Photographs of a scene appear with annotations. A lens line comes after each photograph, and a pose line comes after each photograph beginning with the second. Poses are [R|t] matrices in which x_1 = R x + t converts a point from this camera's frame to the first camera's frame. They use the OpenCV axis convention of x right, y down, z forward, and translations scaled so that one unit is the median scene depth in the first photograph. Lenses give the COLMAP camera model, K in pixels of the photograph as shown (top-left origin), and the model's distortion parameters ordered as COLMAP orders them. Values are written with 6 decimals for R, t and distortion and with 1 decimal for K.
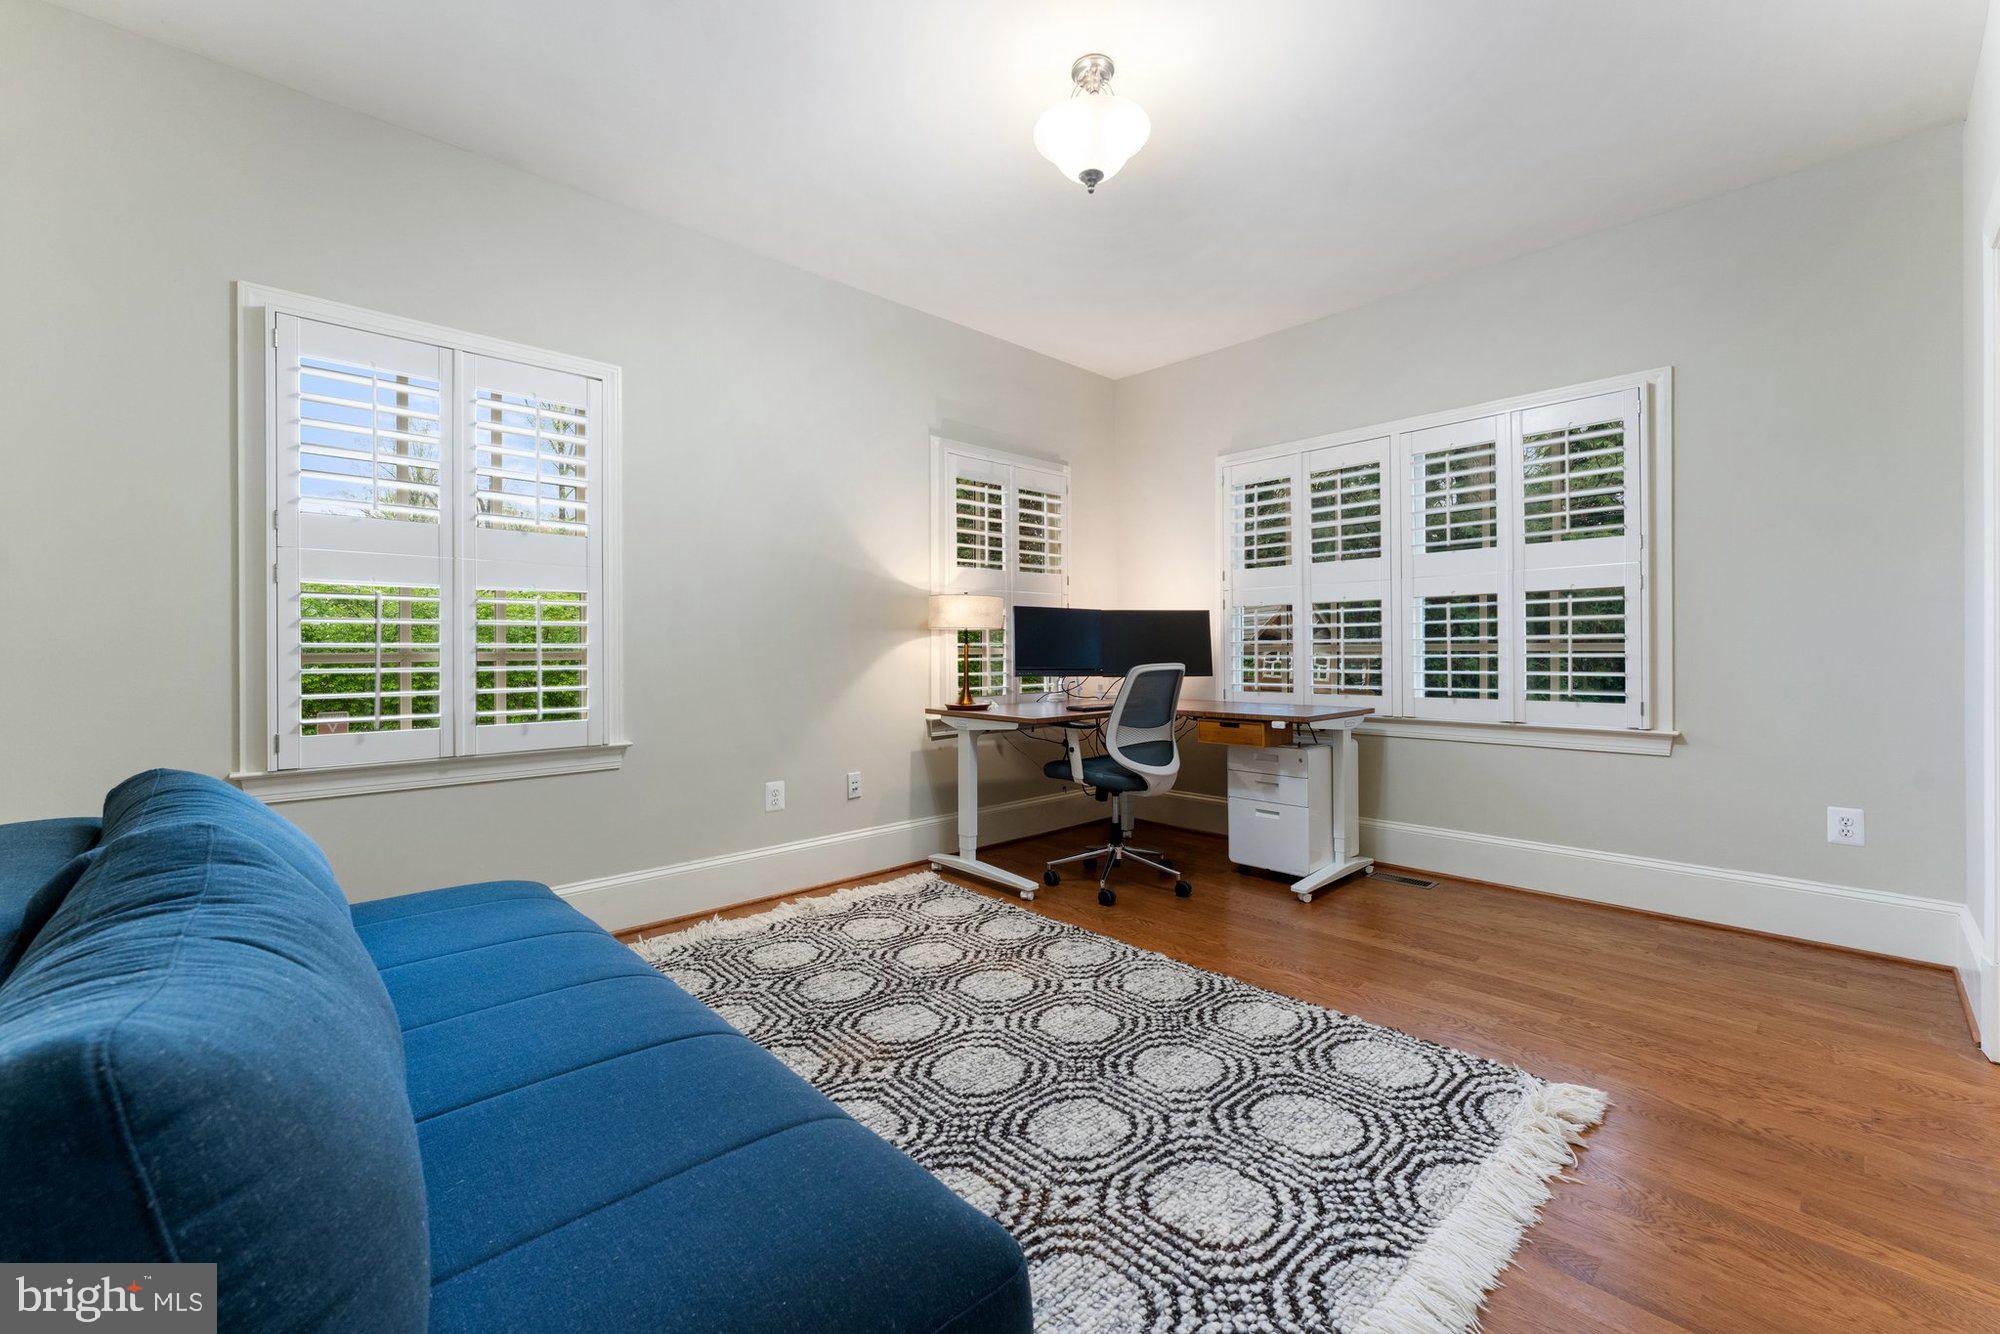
lens RADIAL K [[804.7, 0, 997.4], [0, 804.7, 655.2], [0, 0, 1]] dist [0.000087, -0.000051]
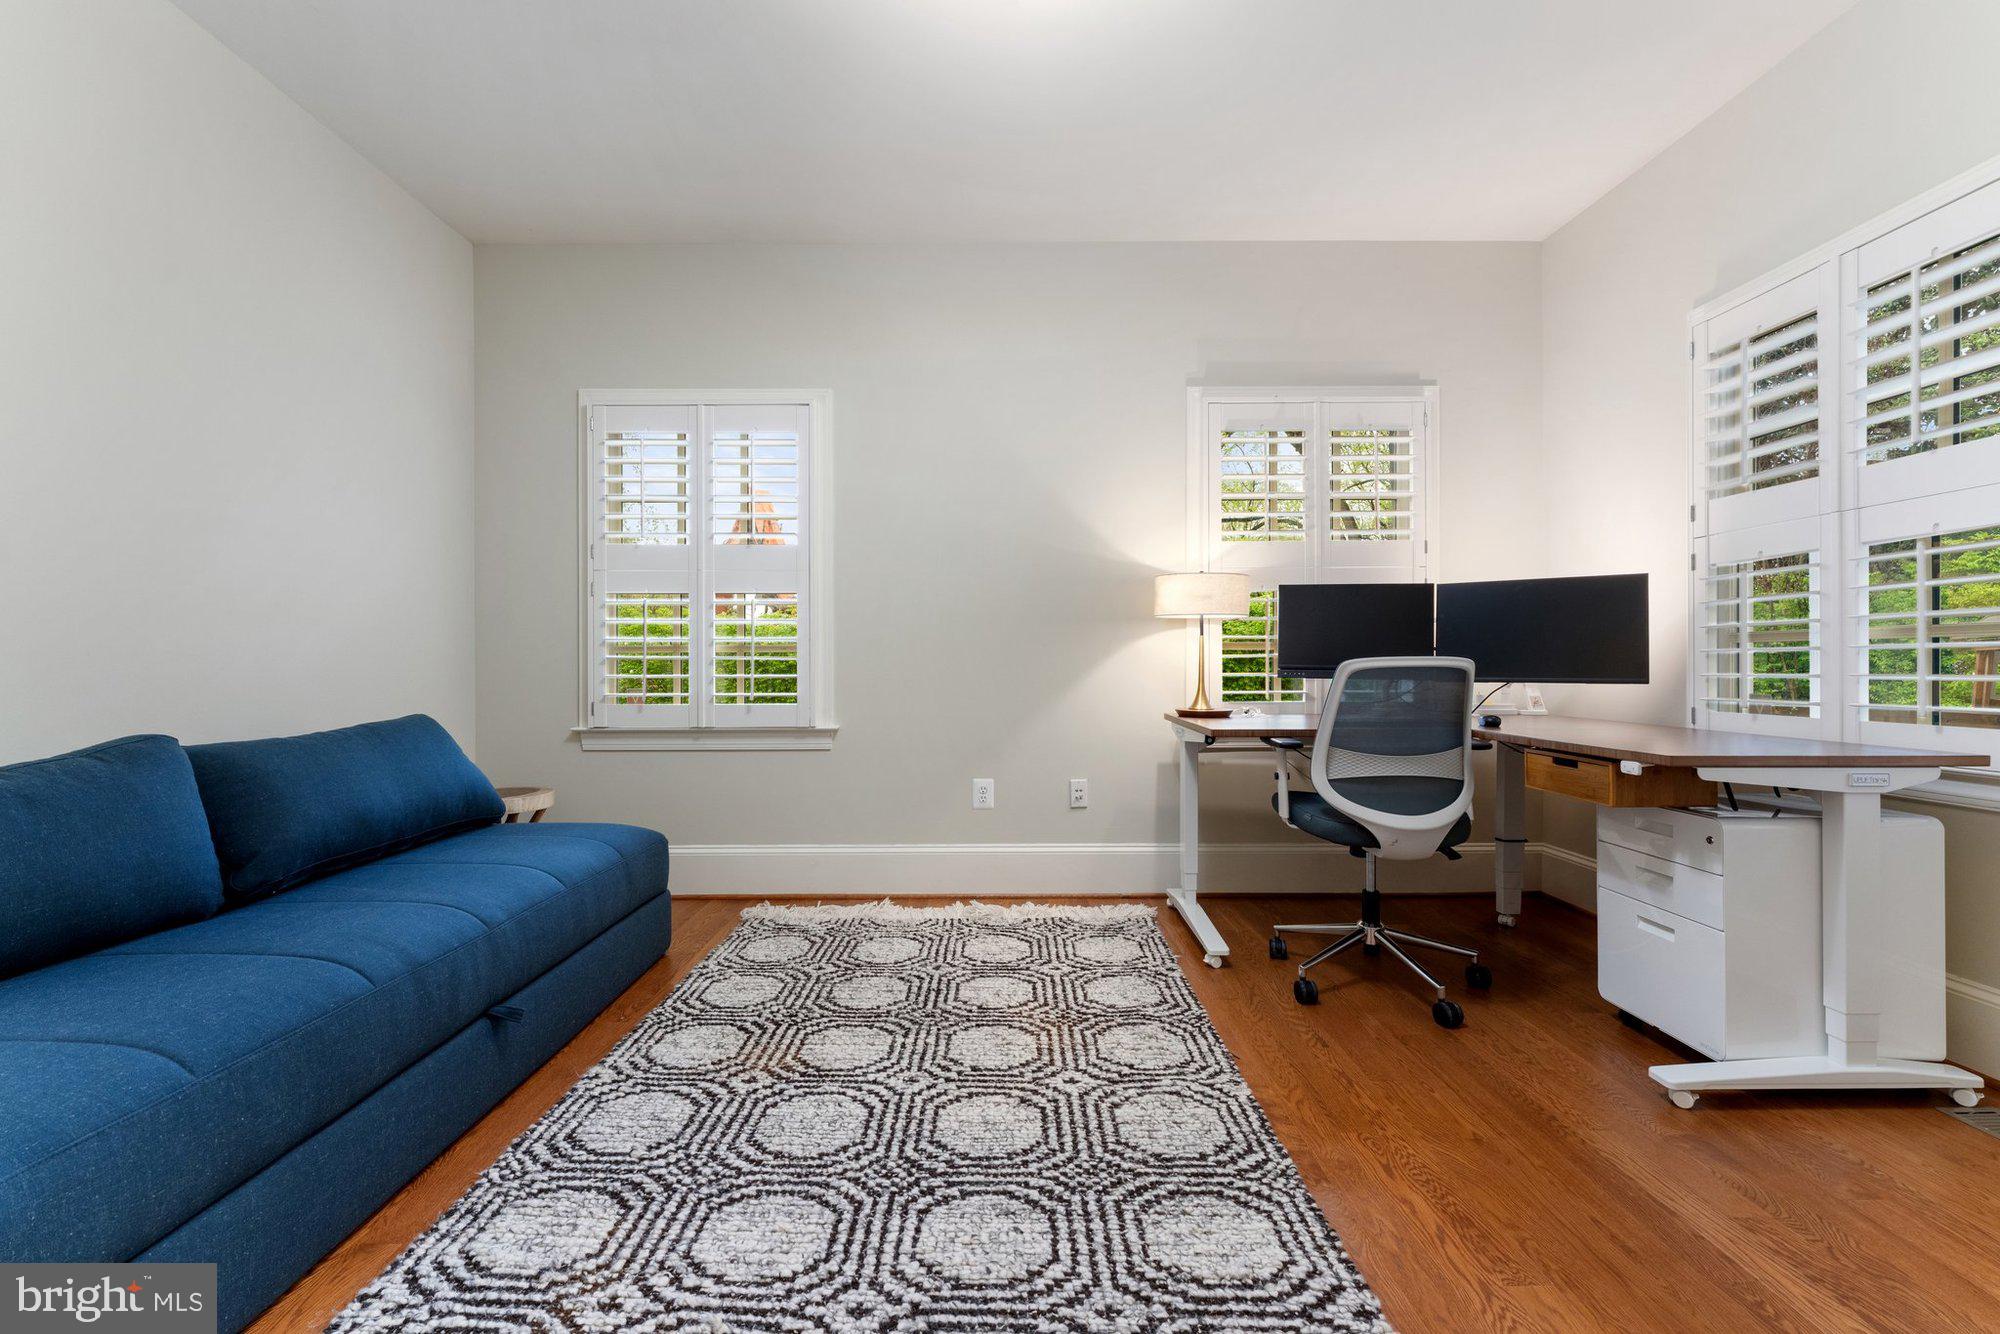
lens RADIAL K [[804.7, 0, 1000.0], [0, 804.7, 667.0], [0, 0, 1]] dist [0.000046, -0.000080]
pose [[0.731730, 0.006584, -0.681563, 0.479046], [-0.005633, 0.999978, 0.003612, 0.021175], [0.681571, 0.001196, 0.731751, 0.354844]]
